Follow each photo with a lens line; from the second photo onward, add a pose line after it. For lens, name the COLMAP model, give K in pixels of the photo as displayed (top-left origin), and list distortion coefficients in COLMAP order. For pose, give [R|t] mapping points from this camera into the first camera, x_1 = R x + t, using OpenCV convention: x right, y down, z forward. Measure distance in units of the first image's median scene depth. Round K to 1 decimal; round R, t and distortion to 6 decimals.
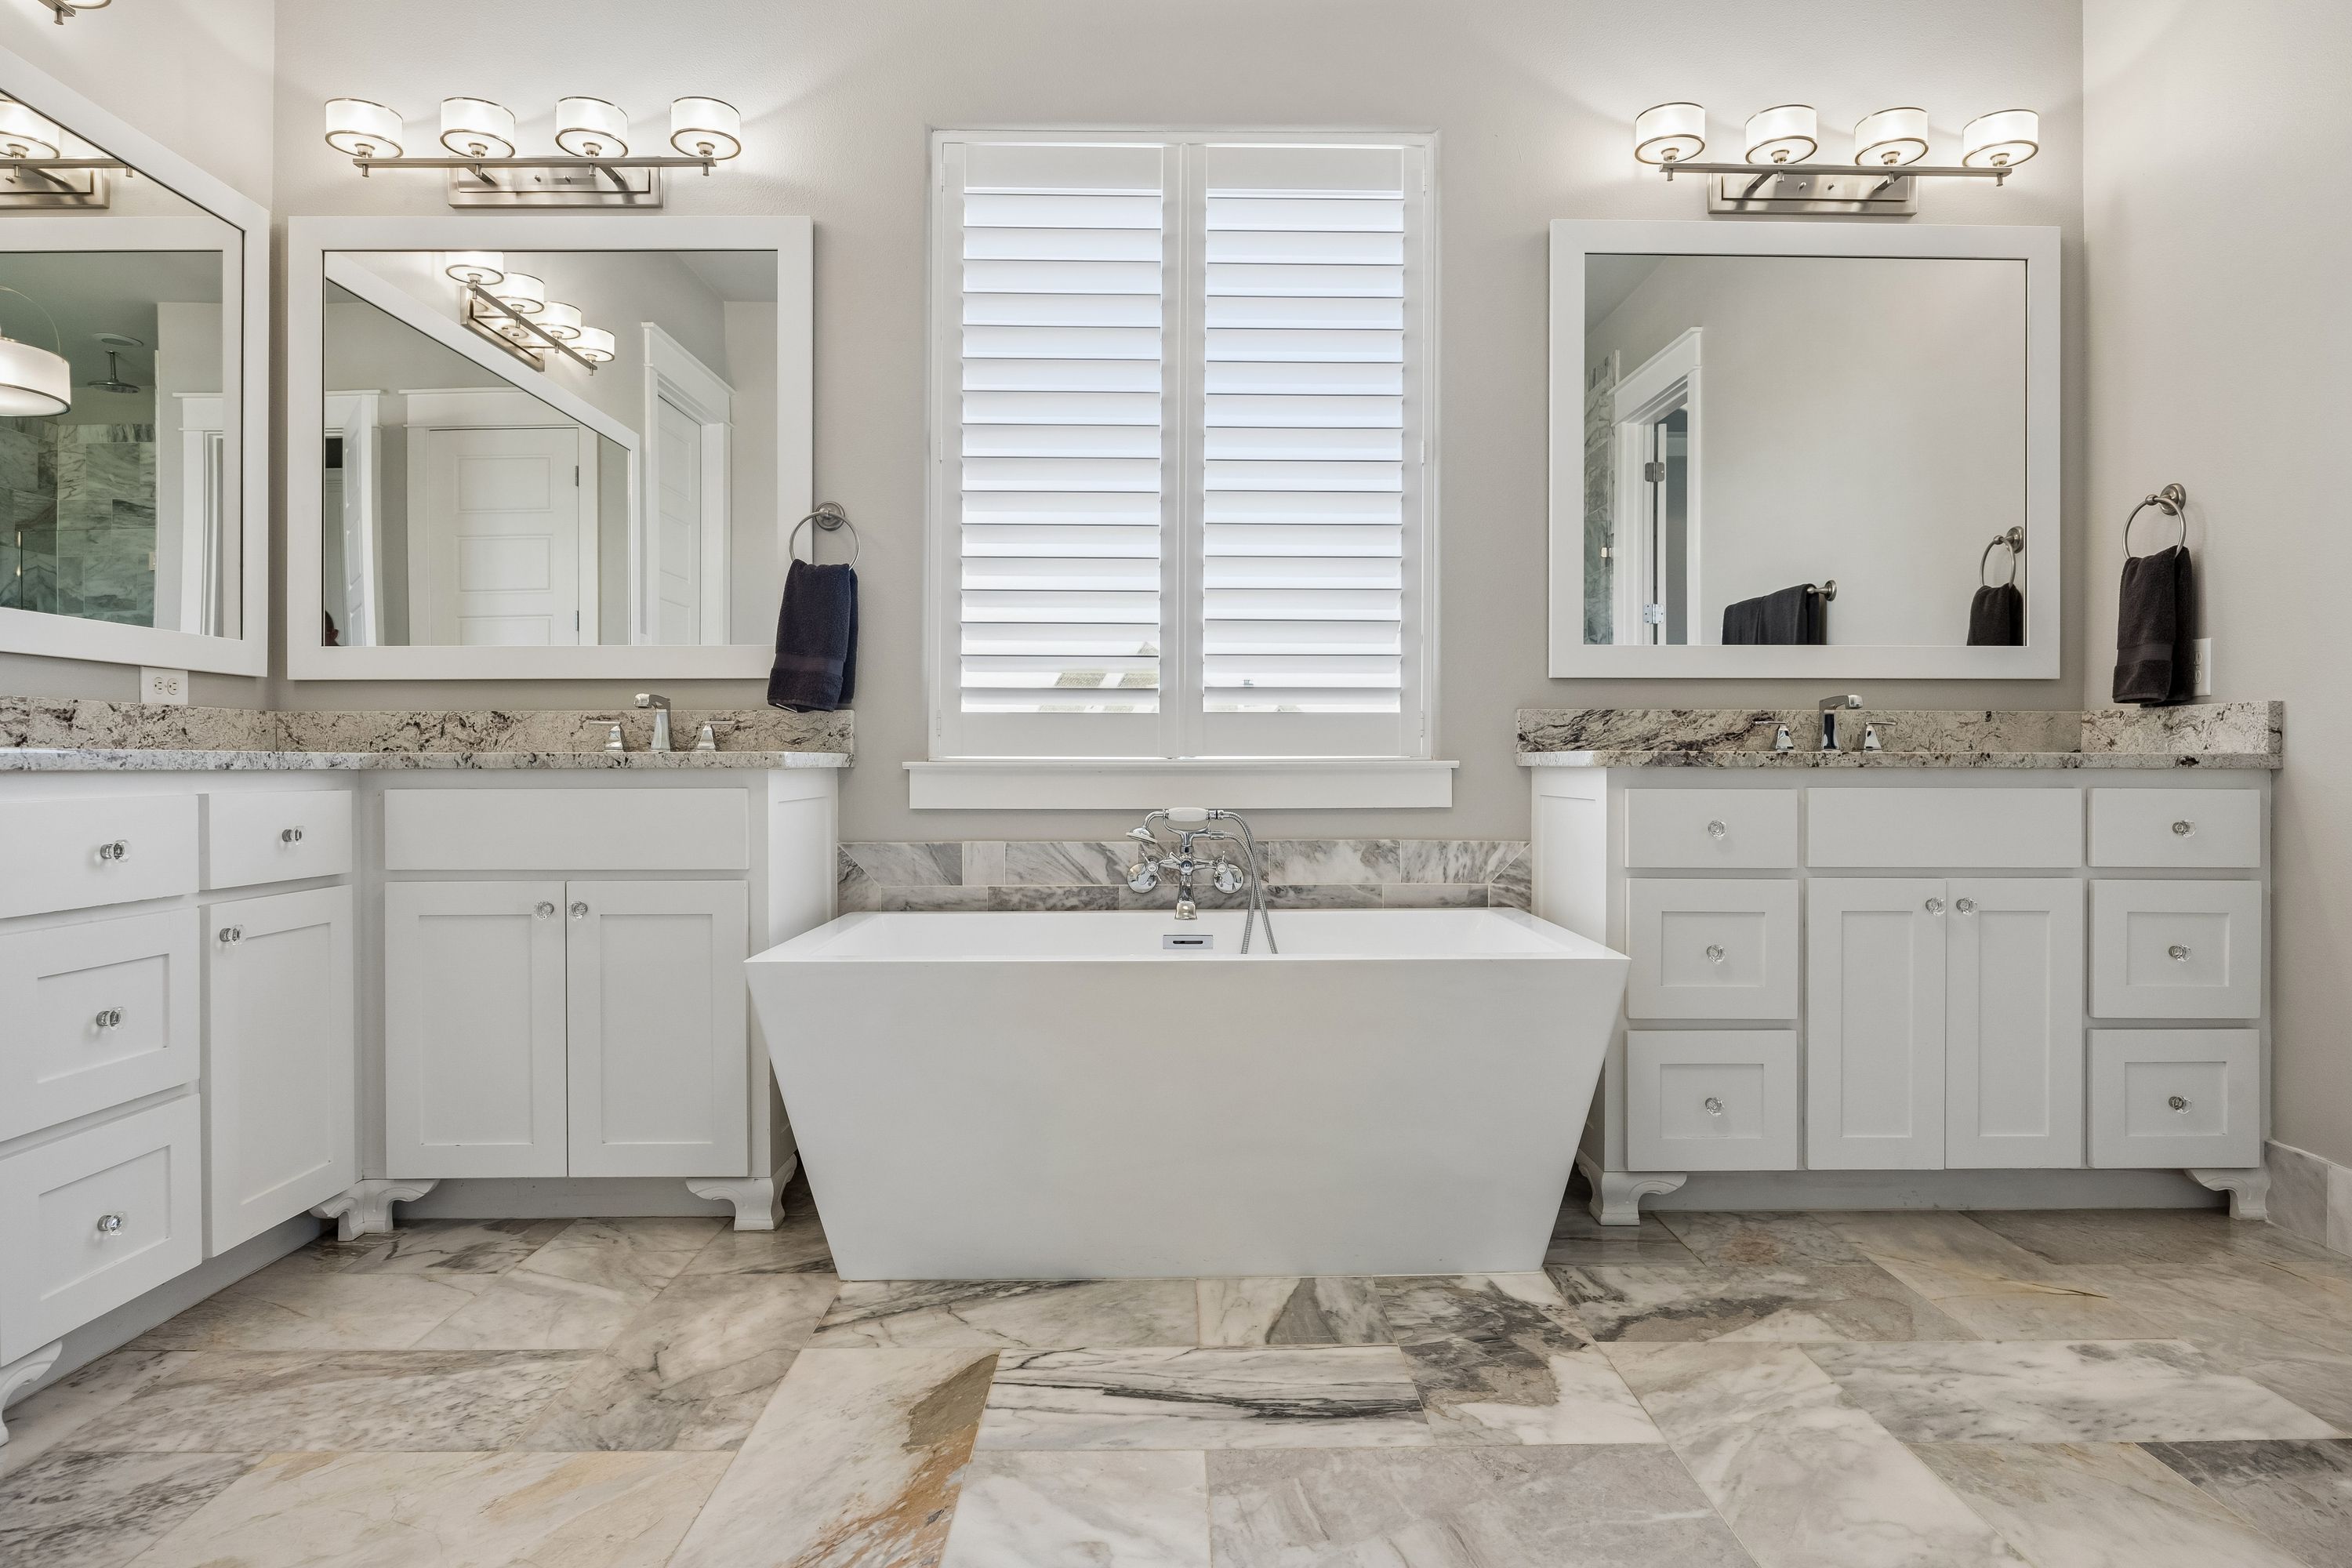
lens RADIAL K [[1336.2, 0, 1179.0], [0, 1336.2, 778.2], [0, 0, 1]] dist [-0.008072, -0.001672]
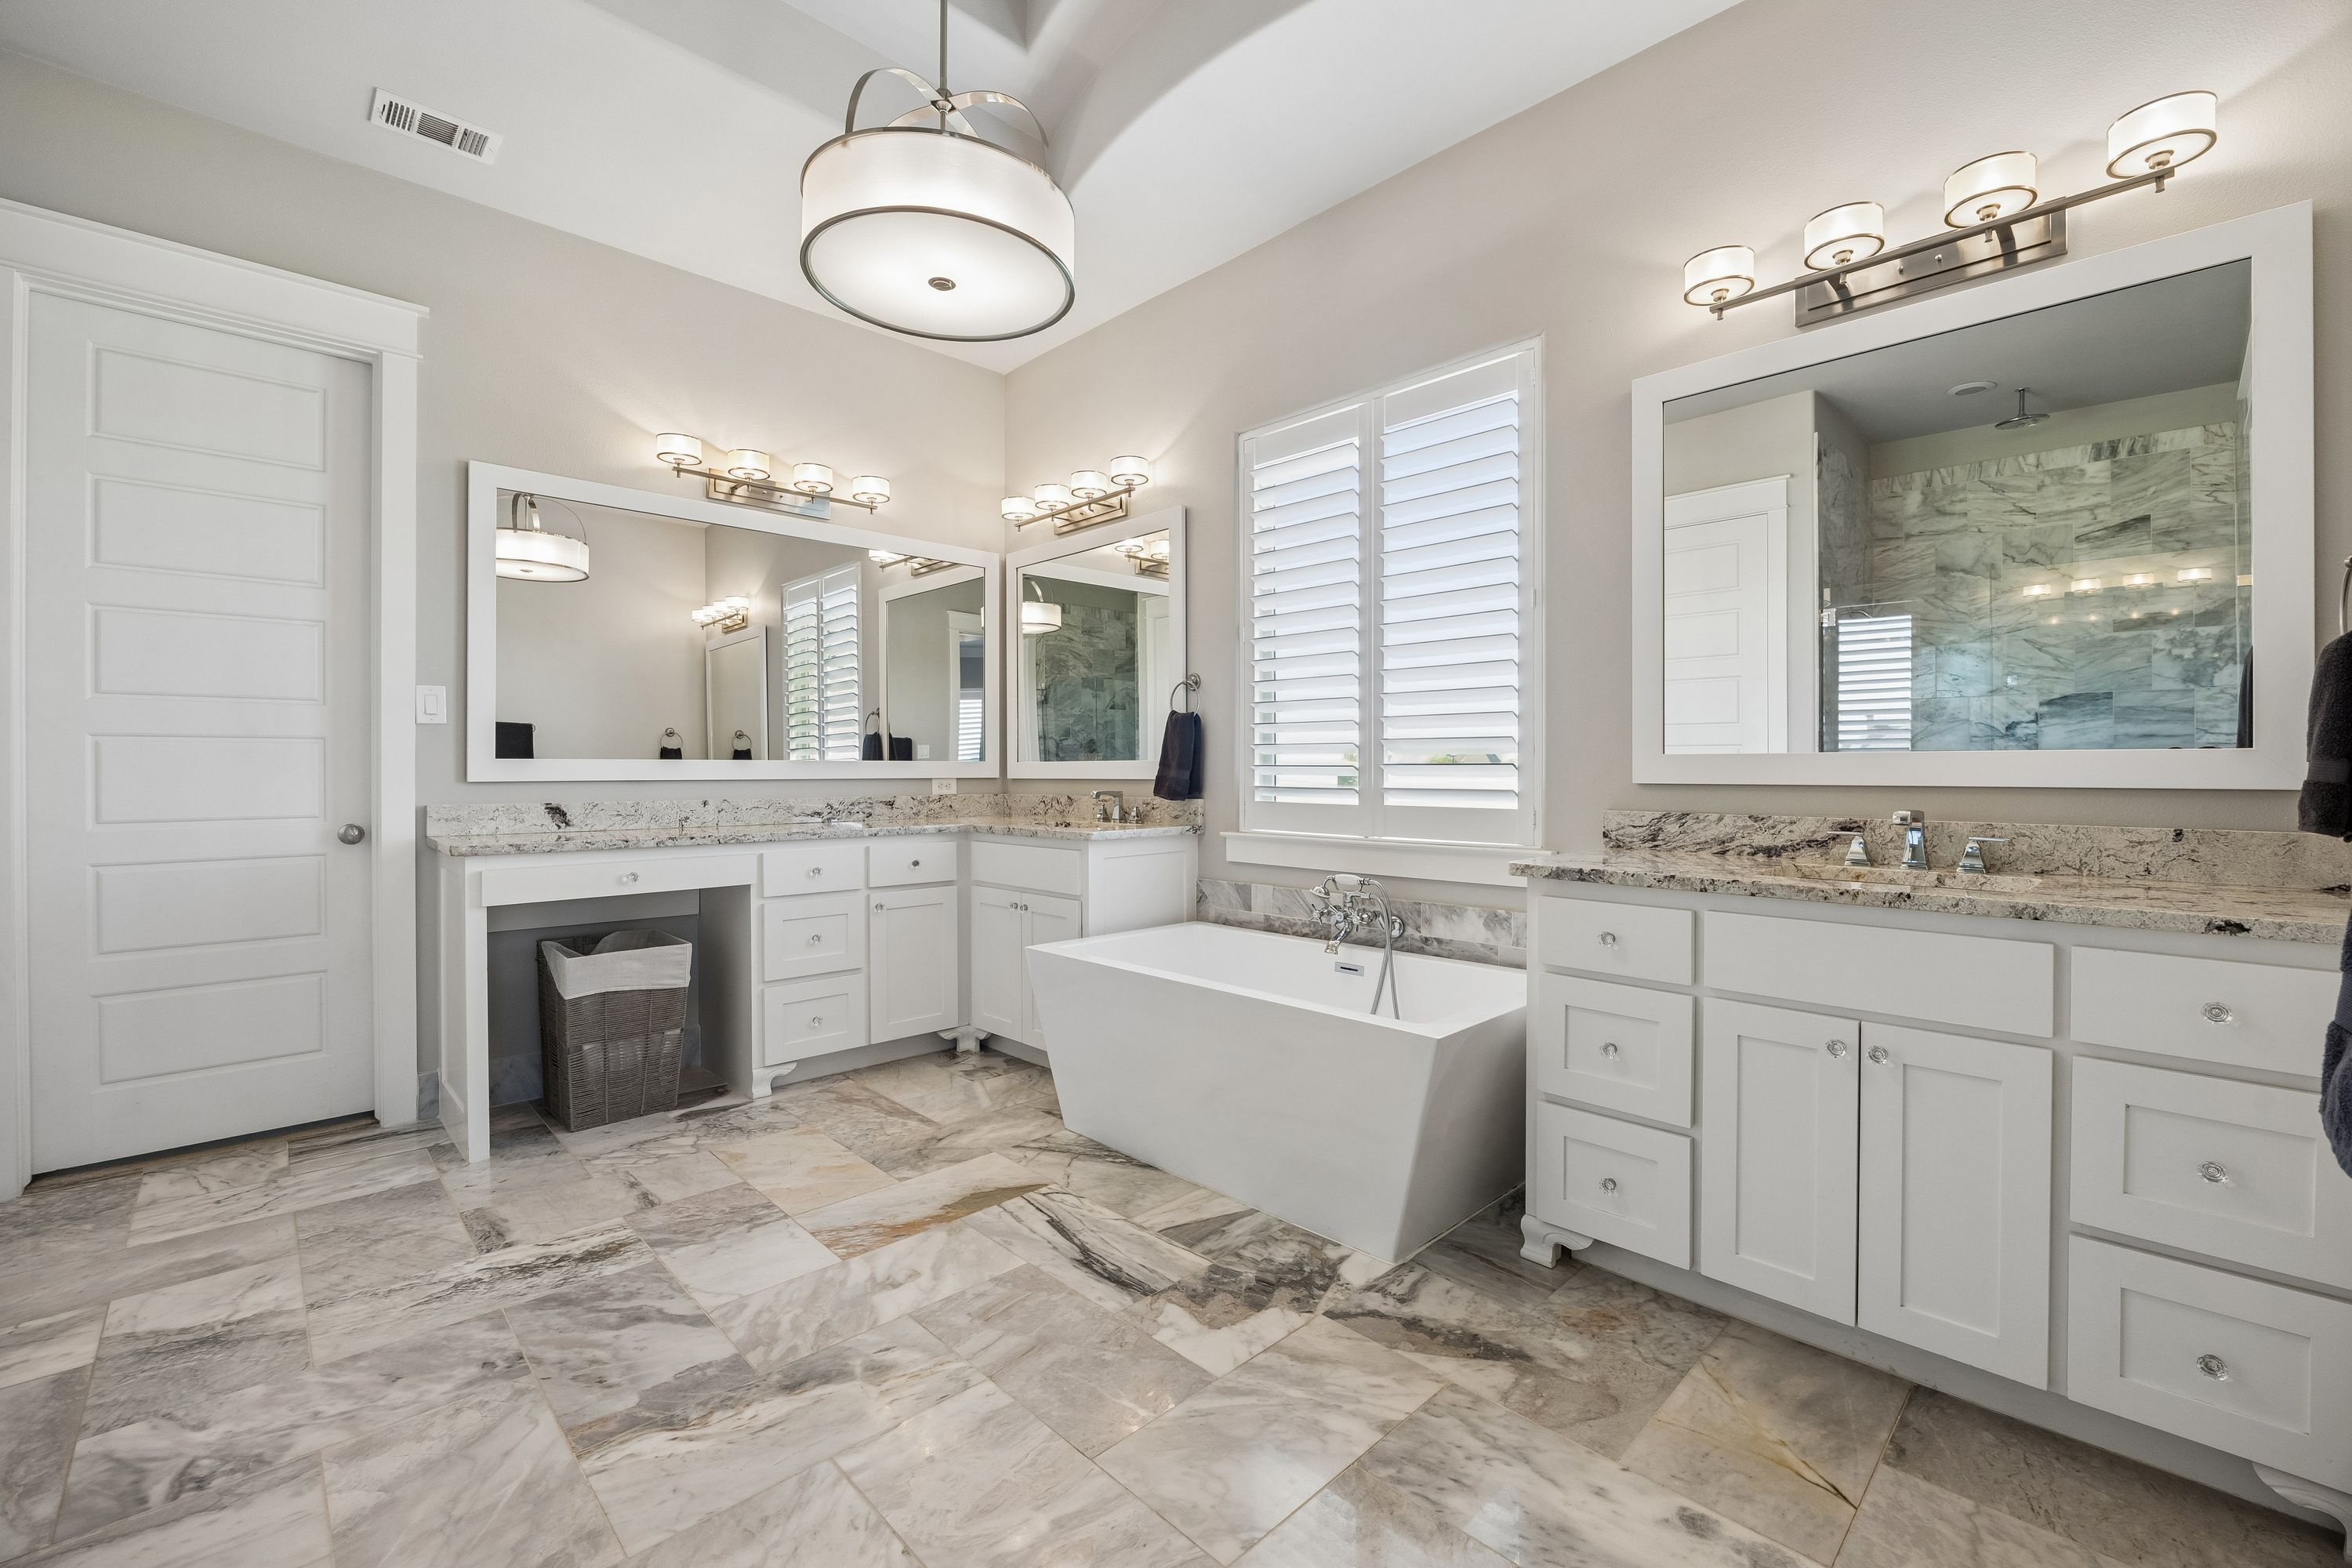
lens RADIAL K [[975.8, 0, 1176.0], [0, 975.8, 784.0], [0, 0, 1]] dist [-0.014960, -0.000031]
pose [[0.685830, 0.009597, -0.727698, 0.745761], [-0.004885, 0.999951, 0.008585, -0.097036], [0.727745, -0.002333, 0.685844, 0.180630]]
